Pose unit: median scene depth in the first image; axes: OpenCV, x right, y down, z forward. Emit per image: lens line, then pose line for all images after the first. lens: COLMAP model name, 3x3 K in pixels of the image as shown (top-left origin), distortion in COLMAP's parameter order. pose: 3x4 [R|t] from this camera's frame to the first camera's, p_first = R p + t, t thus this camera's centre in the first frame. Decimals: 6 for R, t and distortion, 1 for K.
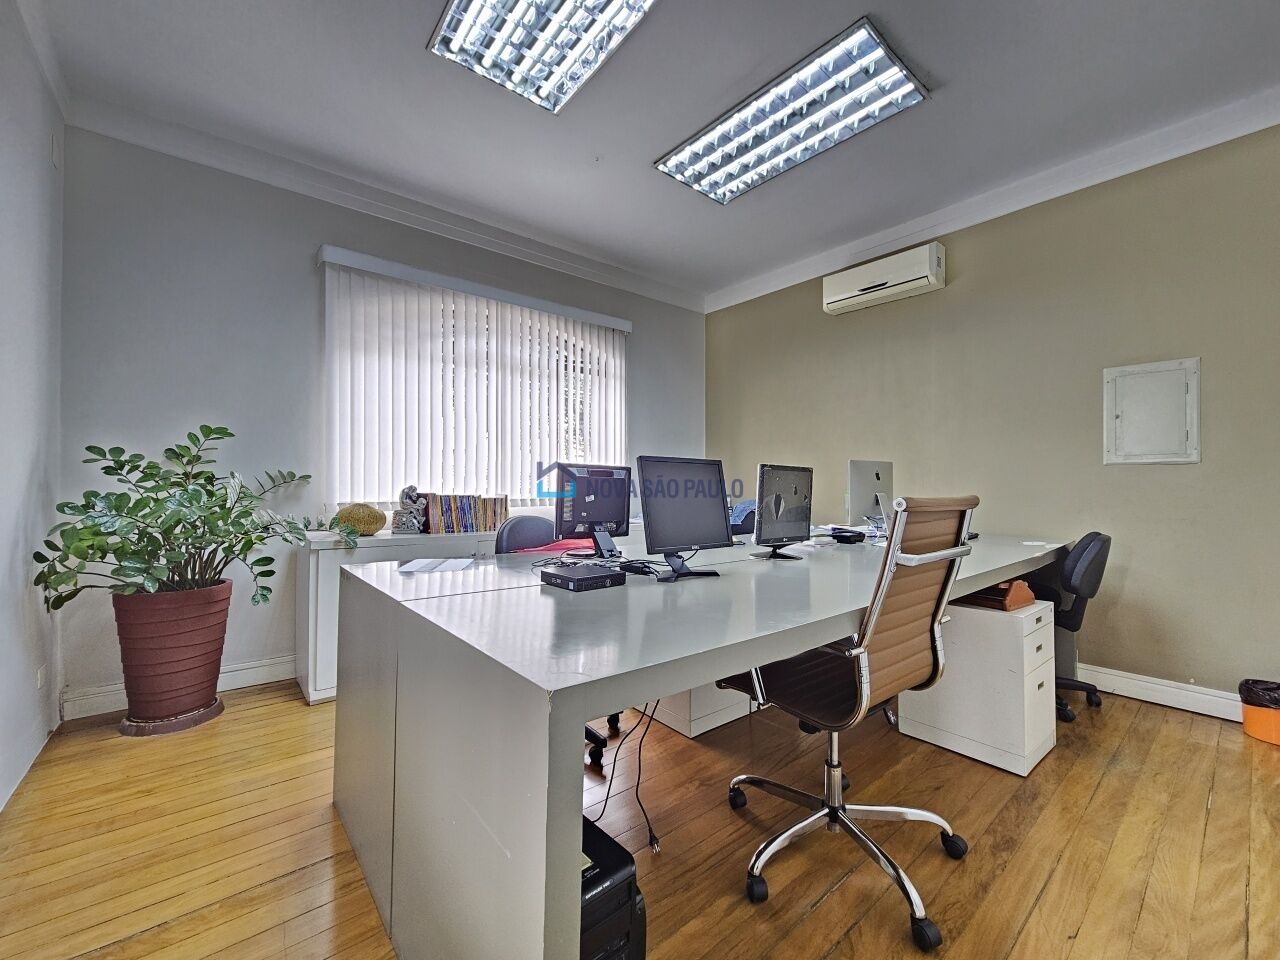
lens RADIAL K [[524.2, 0, 643.8], [0, 524.2, 476.8], [0, 0, 1]] dist [-0.007198, -0.000157]
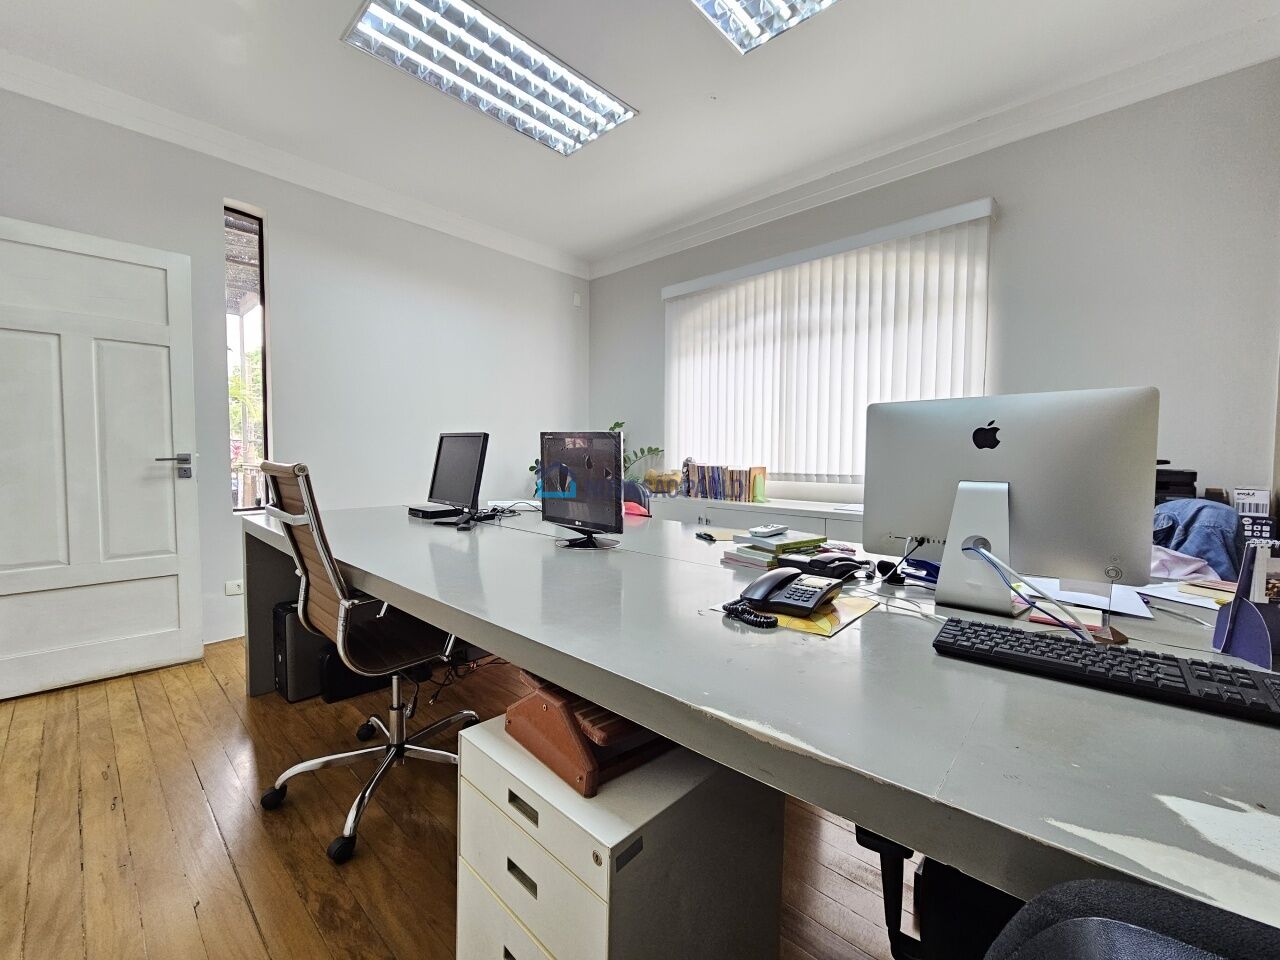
lens RADIAL K [[524.2, 0, 643.3], [0, 524.2, 483.0], [0, 0, 1]] dist [-0.007198, -0.000157]
pose [[0.129523, 0.050107, -0.990310, 0.781653], [0.007310, 0.998647, 0.051485, 0.011687], [0.991549, -0.013908, 0.128982, 0.719032]]
